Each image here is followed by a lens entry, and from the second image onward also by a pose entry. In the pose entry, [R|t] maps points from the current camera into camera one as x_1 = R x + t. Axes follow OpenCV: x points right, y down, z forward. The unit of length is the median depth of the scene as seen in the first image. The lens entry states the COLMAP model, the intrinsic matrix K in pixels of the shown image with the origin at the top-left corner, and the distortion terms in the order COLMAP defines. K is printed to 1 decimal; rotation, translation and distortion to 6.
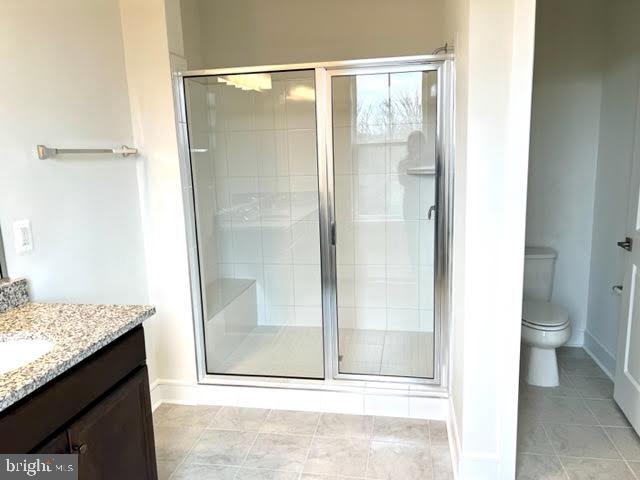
lens RADIAL K [[478.1, 0, 320.0], [0, 478.1, 240.0], [0, 0, 1]] dist [0.060429, -0.102519]
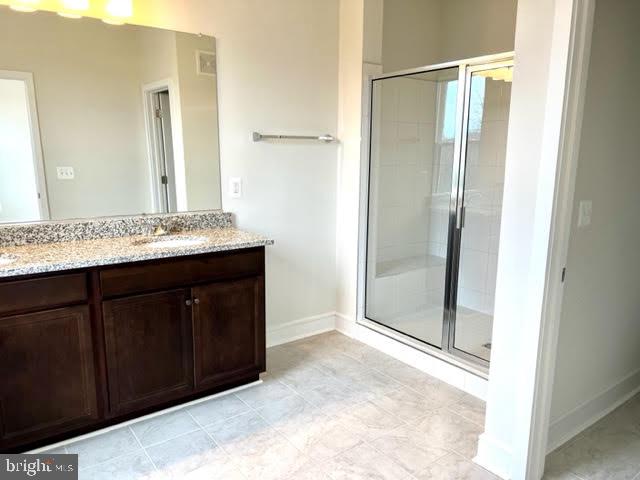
lens RADIAL K [[478.1, 0, 320.0], [0, 478.1, 240.0], [0, 0, 1]] dist [0.060429, -0.102519]
pose [[0.731201, 0.161918, -0.662667, 0.555811], [-0.149645, 0.985833, 0.075760, 0.001800], [0.665546, 0.043769, 0.745072, -0.022100]]
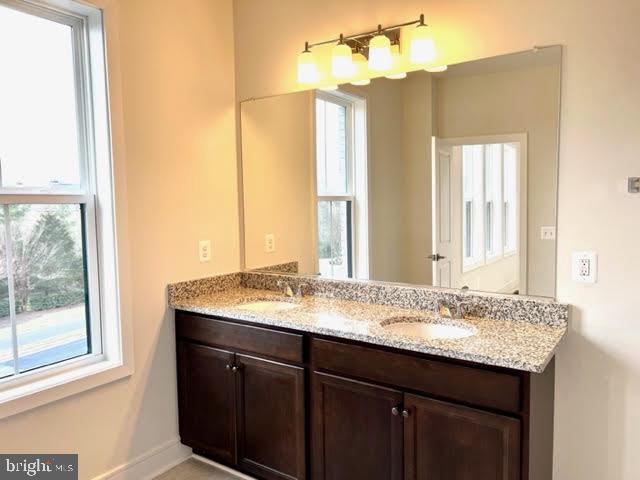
lens RADIAL K [[460.5, 0, 319.4], [0, 460.5, 244.2], [0, 0, 1]] dist [-0.003990, -0.000236]
pose [[-0.414385, 0.107786, -0.903696, 0.388332], [-0.133242, 0.975078, 0.177397, -0.118926], [0.900295, 0.193921, -0.389696, 0.665059]]
